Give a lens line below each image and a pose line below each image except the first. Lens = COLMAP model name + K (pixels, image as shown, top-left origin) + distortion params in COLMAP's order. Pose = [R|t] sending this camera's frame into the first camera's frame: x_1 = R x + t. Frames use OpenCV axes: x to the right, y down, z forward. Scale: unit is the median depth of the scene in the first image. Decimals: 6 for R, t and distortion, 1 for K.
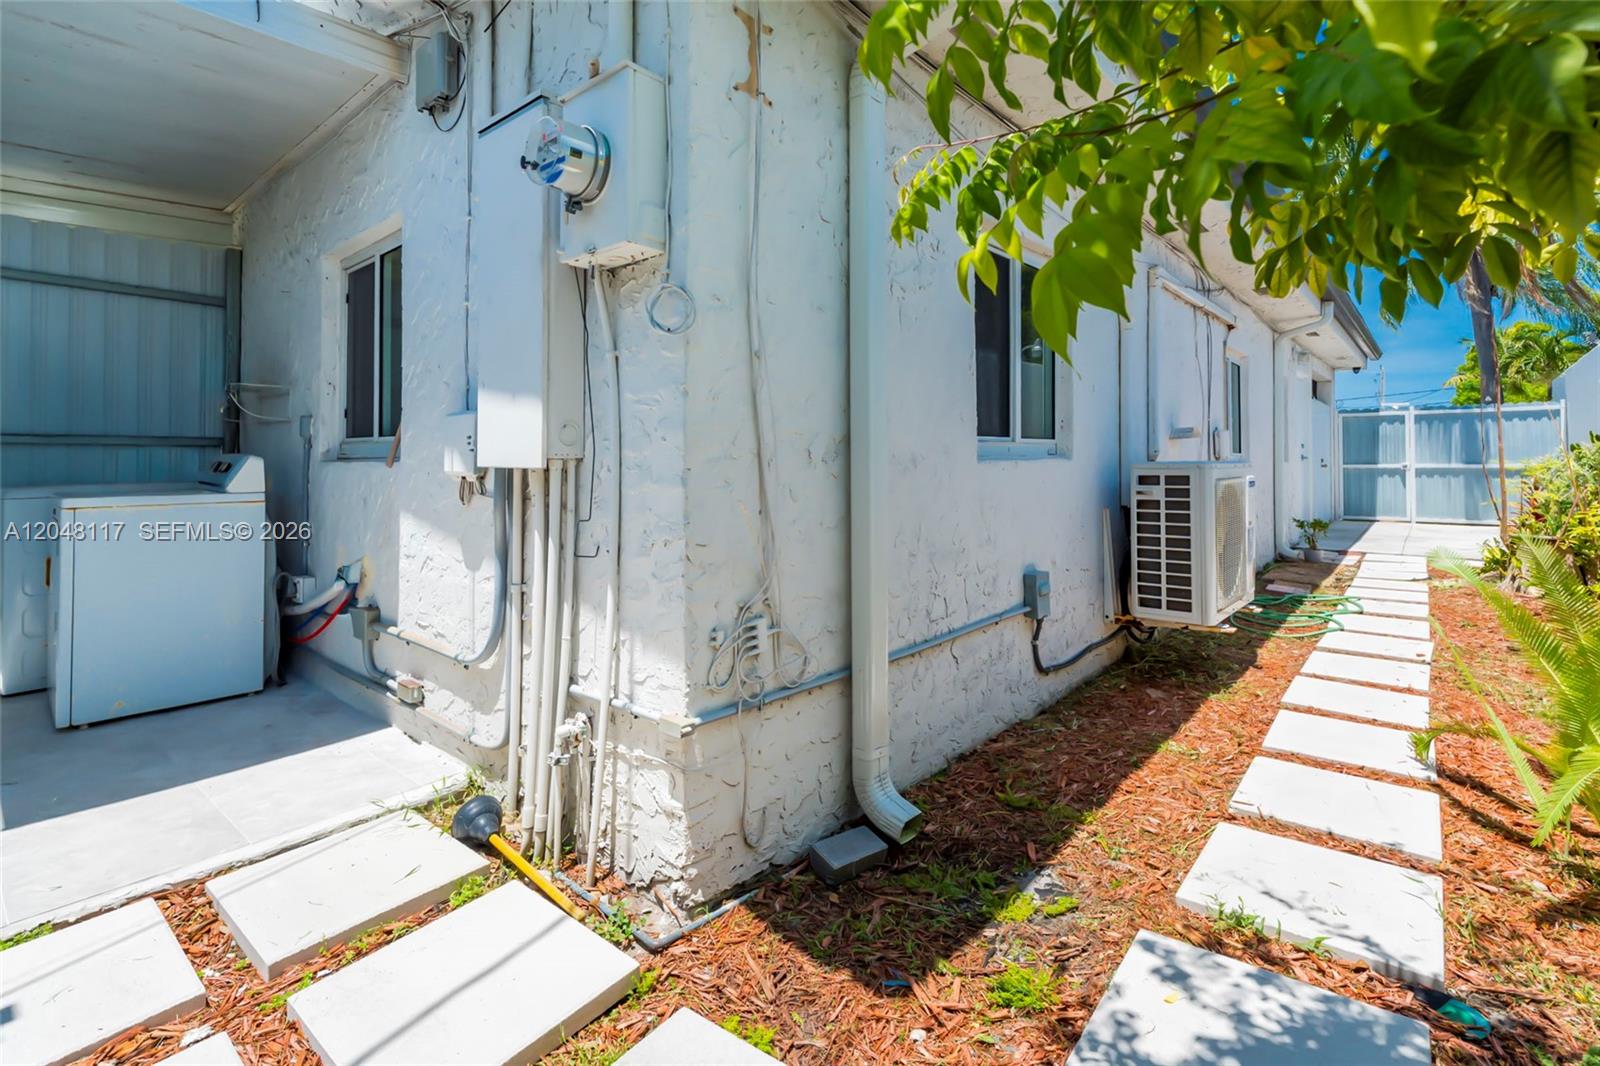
lens RADIAL K [[719.1, 0, 808.9], [0, 719.1, 452.6], [0, 0, 1]] dist [0.004353, 0.001324]
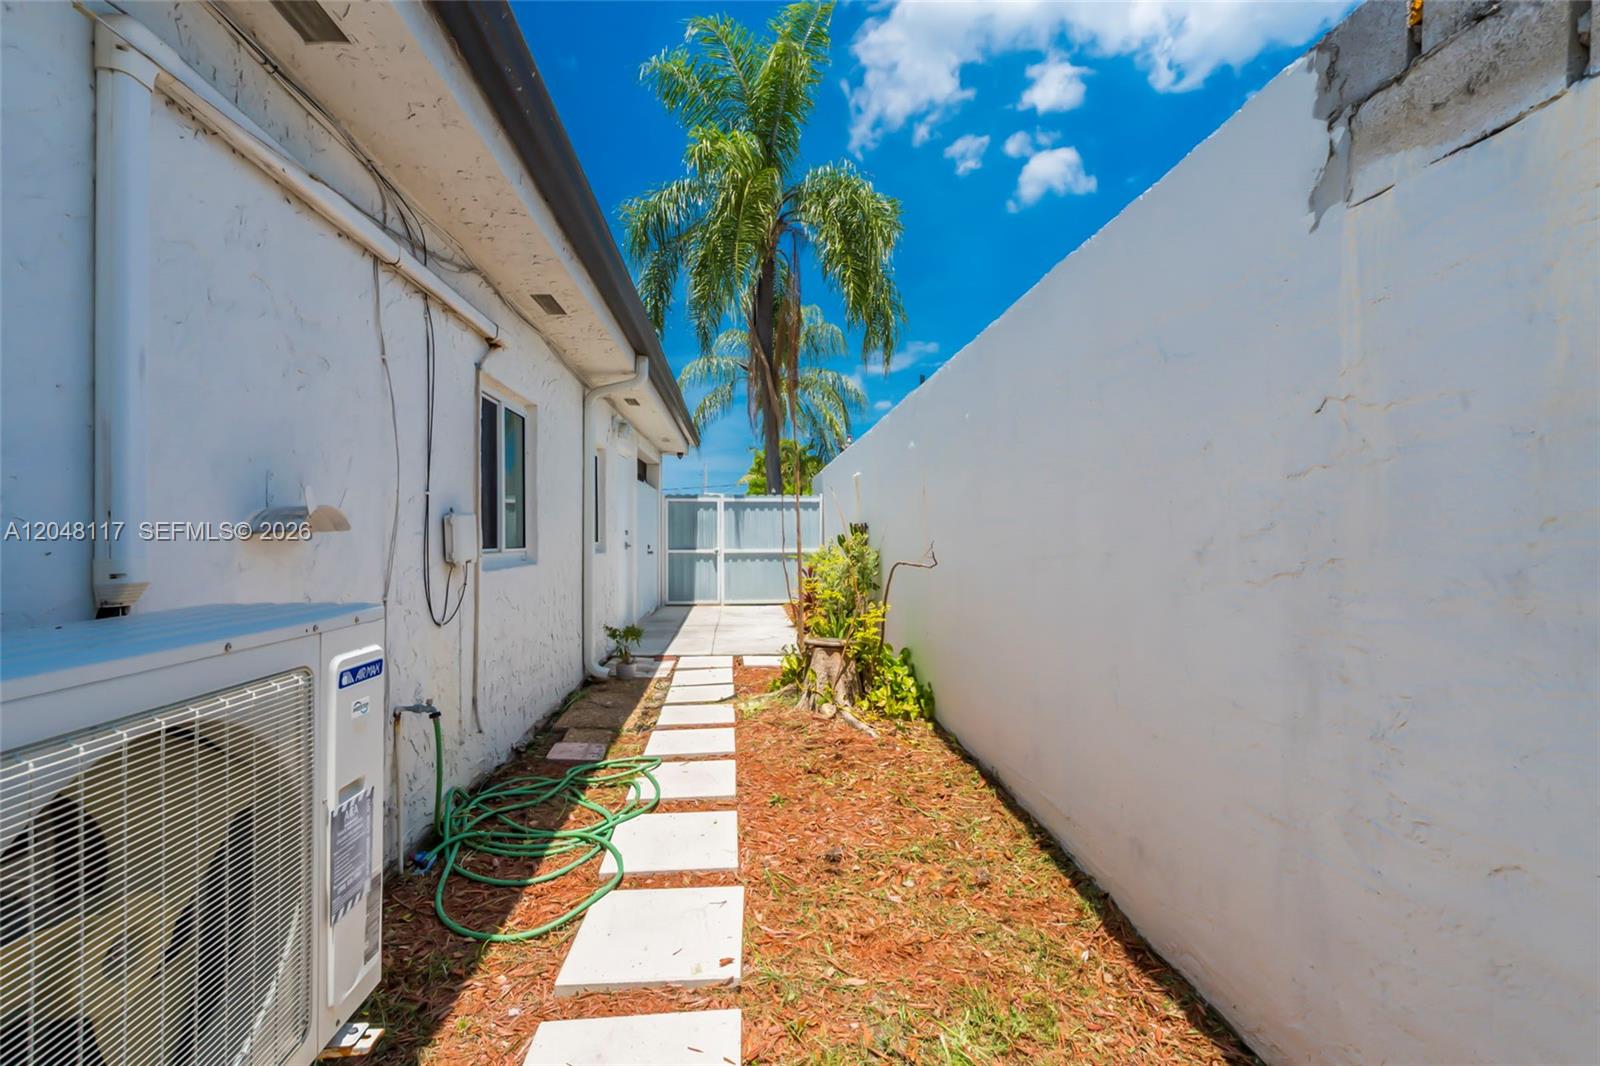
lens RADIAL K [[719.1, 0, 800.9], [0, 719.1, 535.5], [0, 0, 1]] dist [0.004353, 0.001324]
pose [[0.693813, 0.002493, 0.720151, 0.250739], [-0.007456, 0.999965, 0.003723, -0.012616], [-0.720117, -0.007953, 0.693807, 0.296257]]
